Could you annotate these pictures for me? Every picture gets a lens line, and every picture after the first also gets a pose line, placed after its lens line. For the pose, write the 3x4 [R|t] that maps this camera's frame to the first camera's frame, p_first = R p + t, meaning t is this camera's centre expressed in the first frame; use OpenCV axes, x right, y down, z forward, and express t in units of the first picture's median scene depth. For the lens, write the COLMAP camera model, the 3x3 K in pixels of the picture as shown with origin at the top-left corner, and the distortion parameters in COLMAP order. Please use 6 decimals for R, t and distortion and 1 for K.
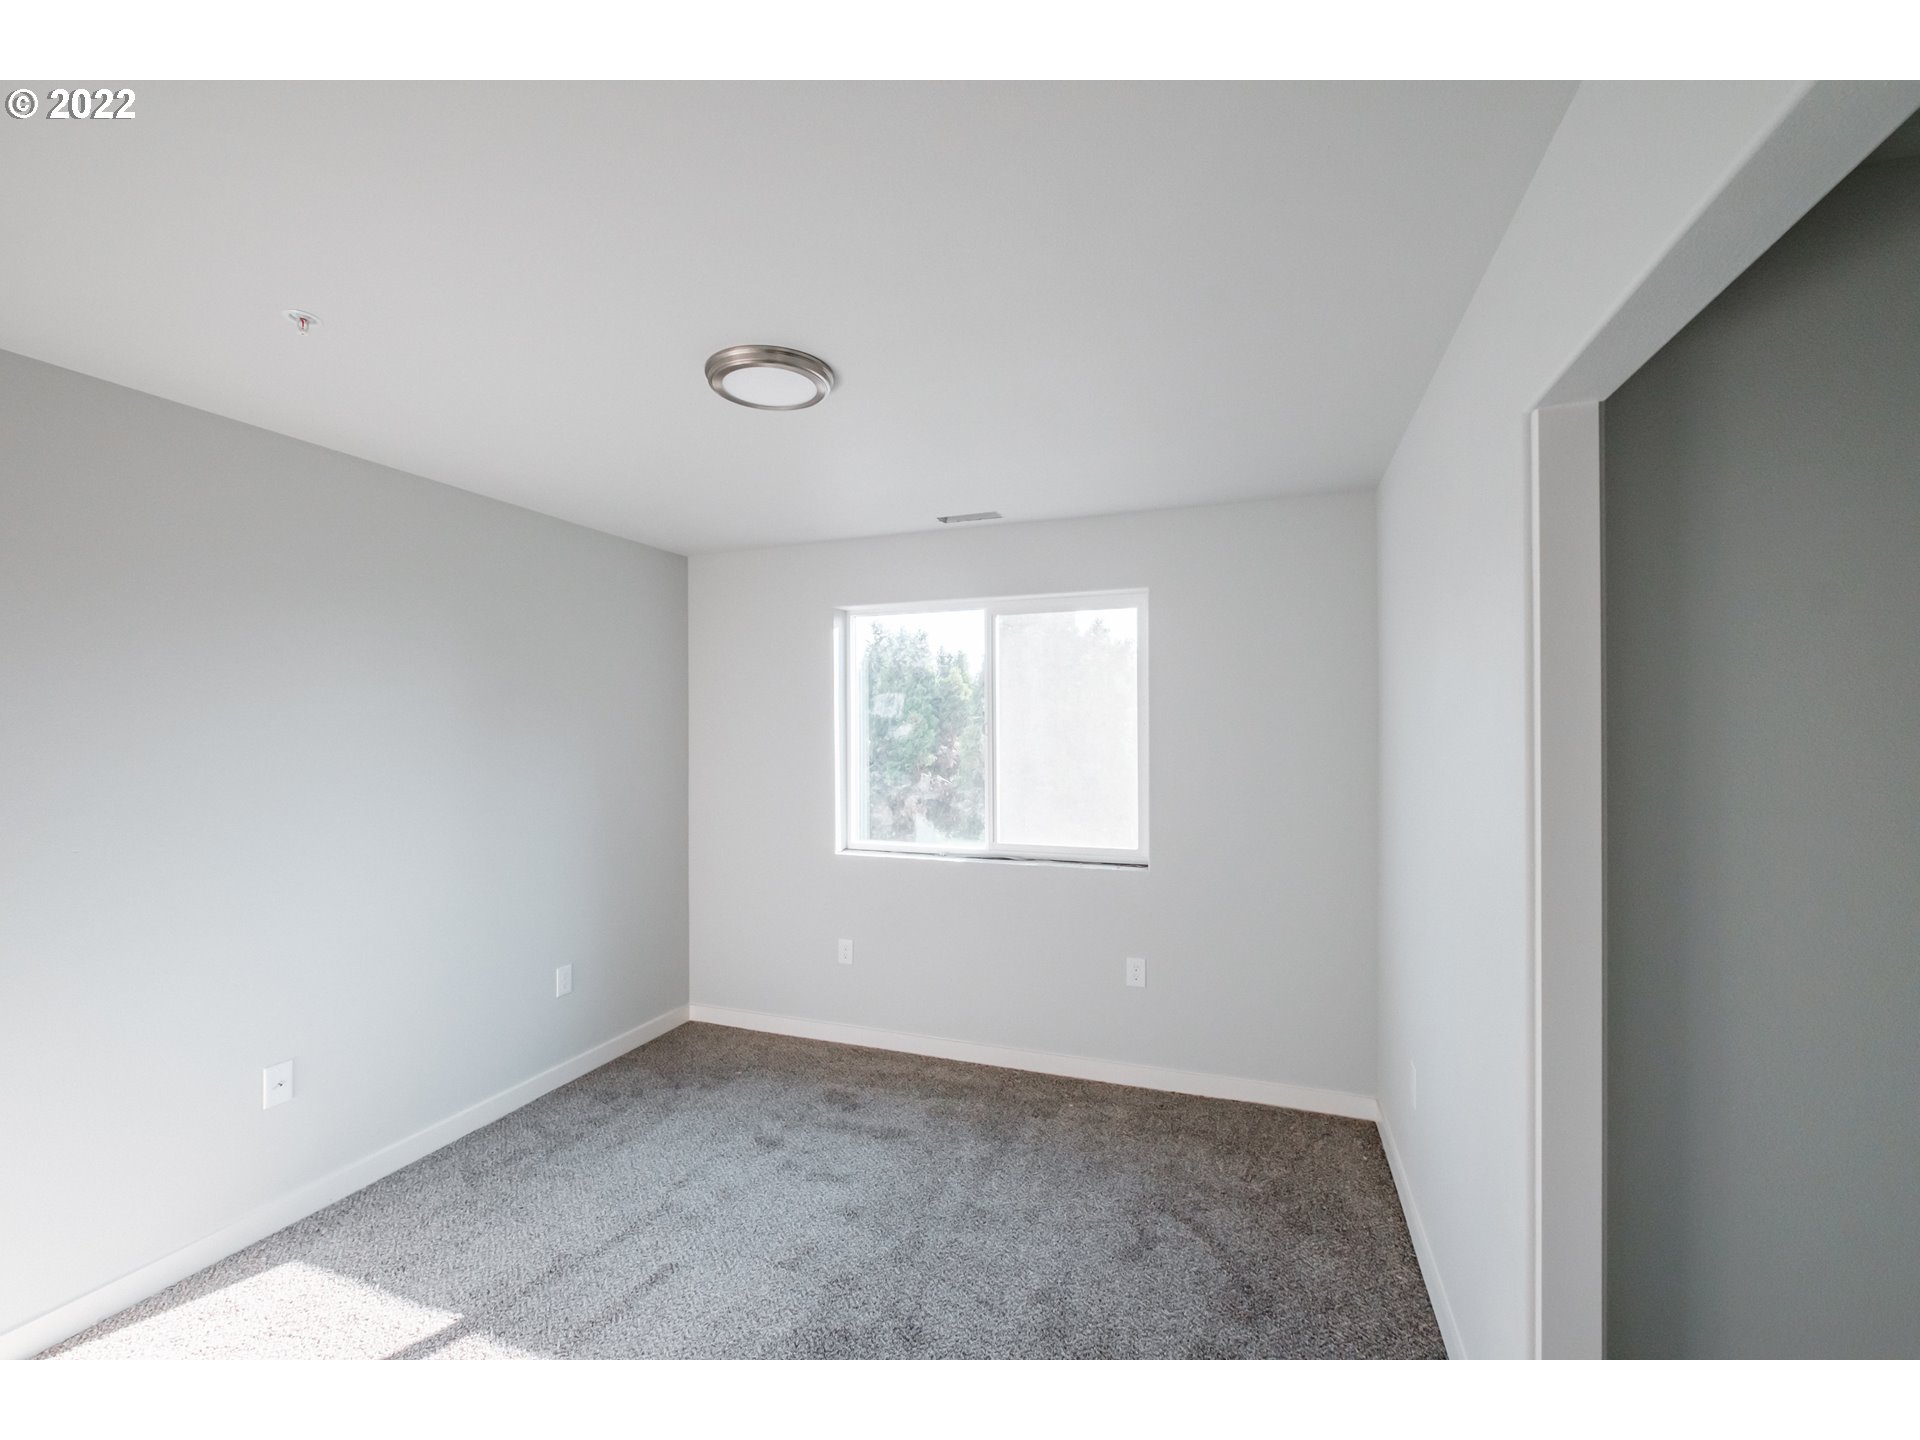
lens RADIAL K [[849.7, 0, 944.3], [0, 849.7, 726.3], [0, 0, 1]] dist [0.000910, -0.000183]
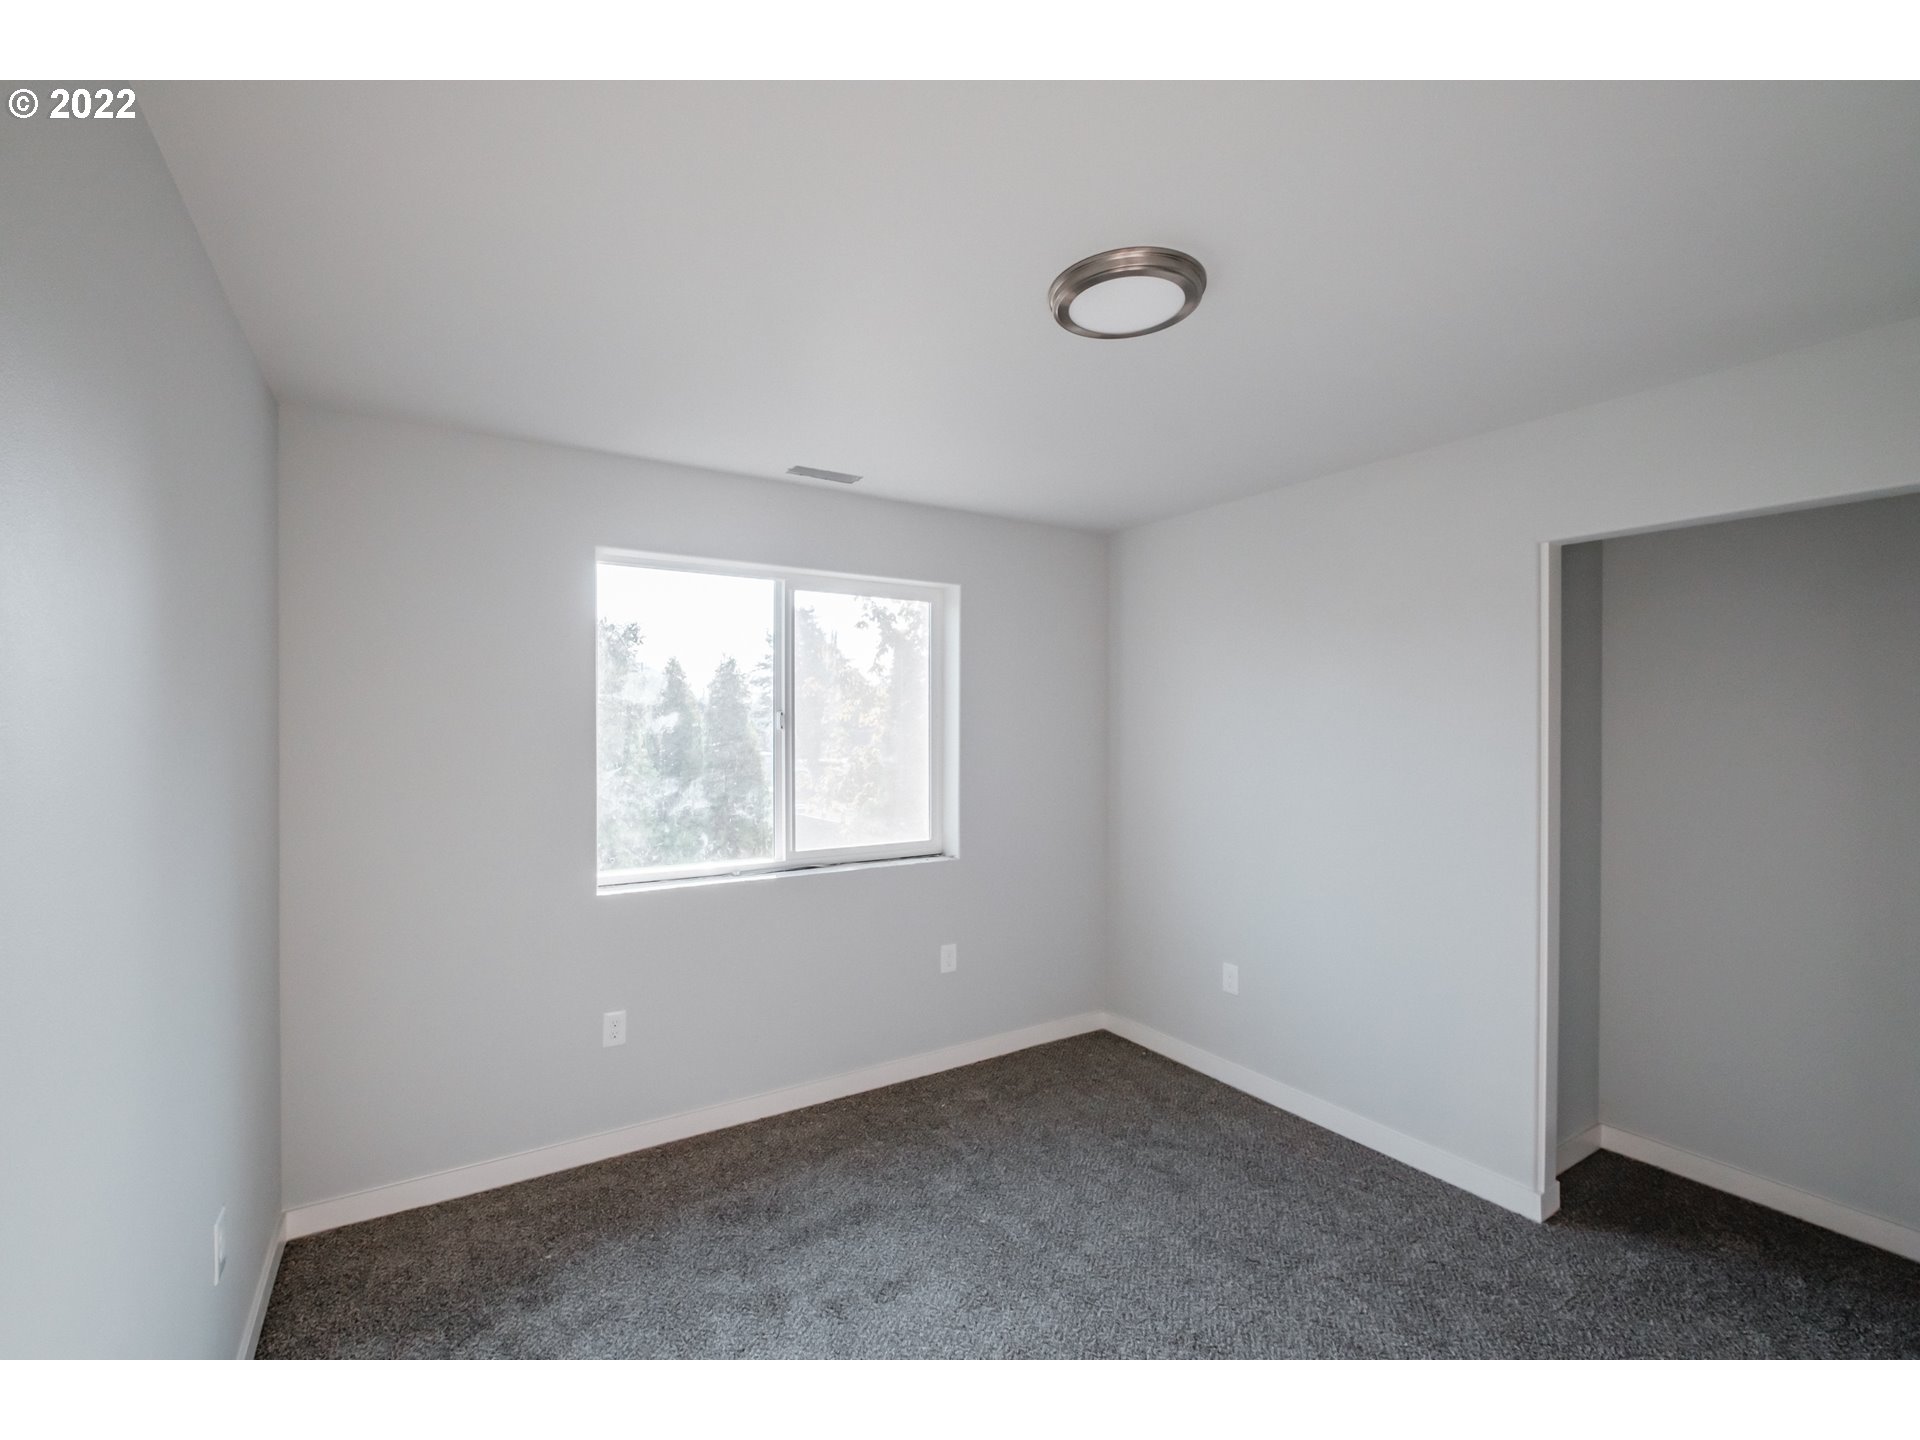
lens RADIAL K [[843.1, 0, 960.0], [0, 843.1, 720.0], [0, 0, 1]] dist [0.012596, -0.000218]
pose [[0.595292, 0.004183, 0.803499, -0.571216], [-0.009783, 0.999950, 0.002042, -0.000163], [-0.803450, -0.009076, 0.595303, 0.375340]]
